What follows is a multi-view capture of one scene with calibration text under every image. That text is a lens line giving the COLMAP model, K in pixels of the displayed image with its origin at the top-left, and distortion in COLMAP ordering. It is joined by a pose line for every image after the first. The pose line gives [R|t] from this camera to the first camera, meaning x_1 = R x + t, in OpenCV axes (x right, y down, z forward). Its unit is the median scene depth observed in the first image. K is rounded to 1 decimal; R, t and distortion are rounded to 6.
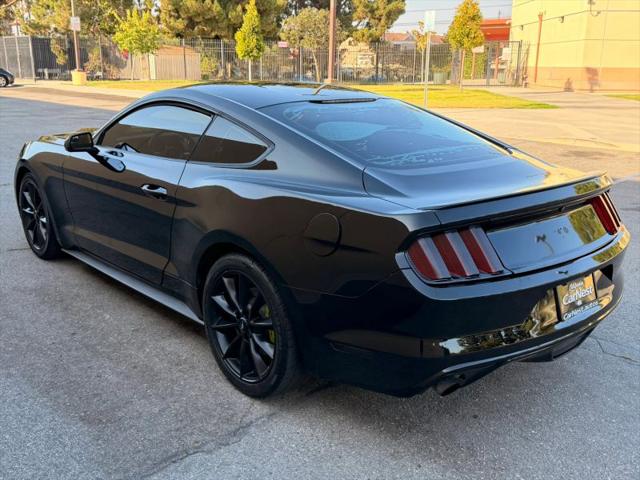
lens RADIAL K [[636.3, 0, 320.0], [0, 636.3, 240.0], [0, 0, 1]] dist [0.130247, -0.263734]
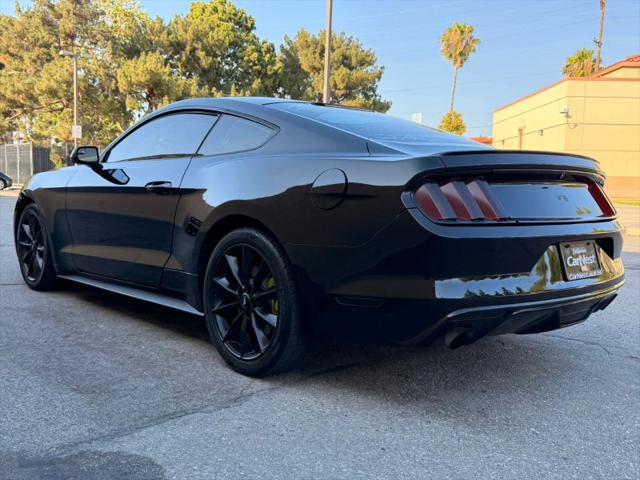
lens RADIAL K [[636.3, 0, 320.0], [0, 636.3, 240.0], [0, 0, 1]] dist [0.130247, -0.263734]
pose [[0.999835, 0.008232, 0.016188, -0.021346], [-0.005185, 0.983667, -0.179925, 0.214588], [-0.017404, 0.179812, 0.983547, 0.013086]]
